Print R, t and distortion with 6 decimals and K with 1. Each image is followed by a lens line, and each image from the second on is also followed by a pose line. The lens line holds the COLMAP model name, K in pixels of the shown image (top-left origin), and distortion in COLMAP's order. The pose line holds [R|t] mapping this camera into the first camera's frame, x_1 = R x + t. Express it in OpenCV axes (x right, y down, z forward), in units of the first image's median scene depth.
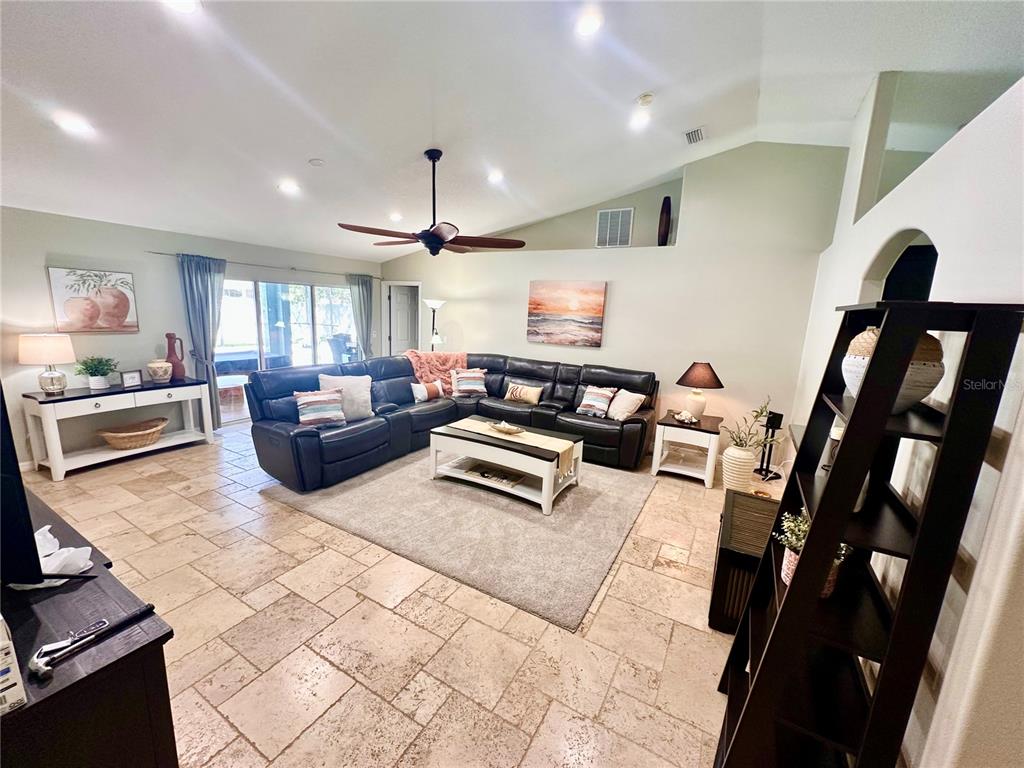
lens RADIAL K [[409.9, 0, 512.0], [0, 409.9, 384.0], [0, 0, 1]] dist [-0.012241, -0.000408]
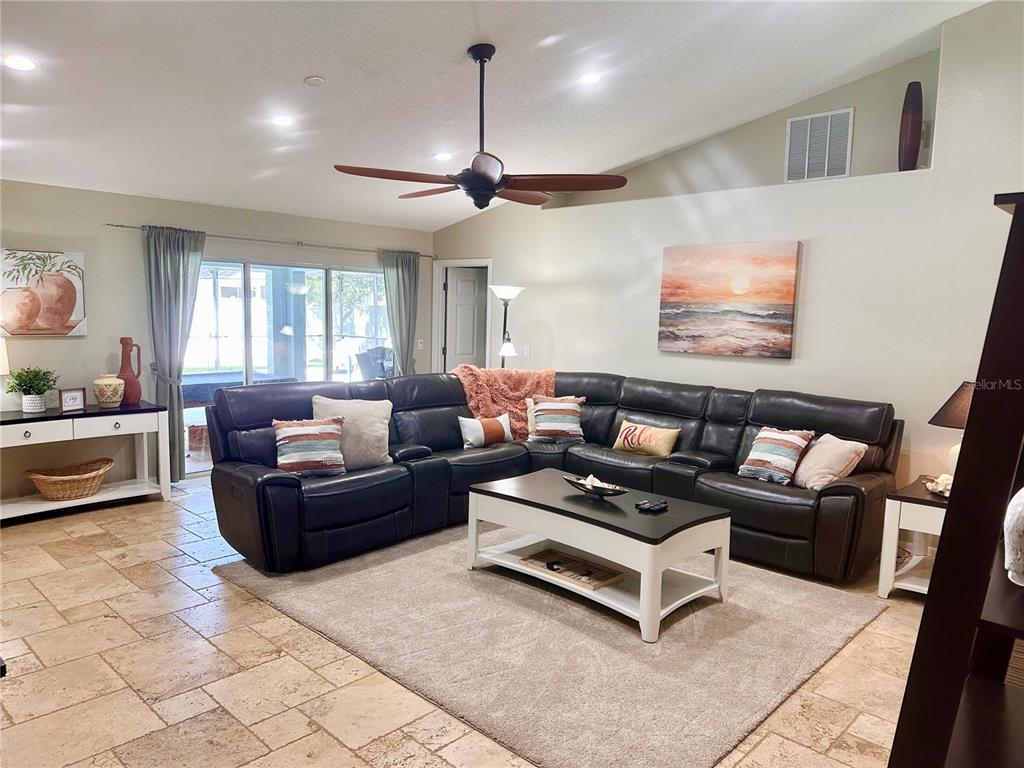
lens RADIAL K [[718.2, 0, 512.0], [0, 718.2, 384.0], [0, 0, 1]] dist [0.083238, -0.137173]
pose [[0.968541, 0.005667, -0.248789, 0.115098], [-0.027115, 0.996192, -0.082868, 0.041305], [0.247372, 0.087007, 0.965006, -0.036126]]
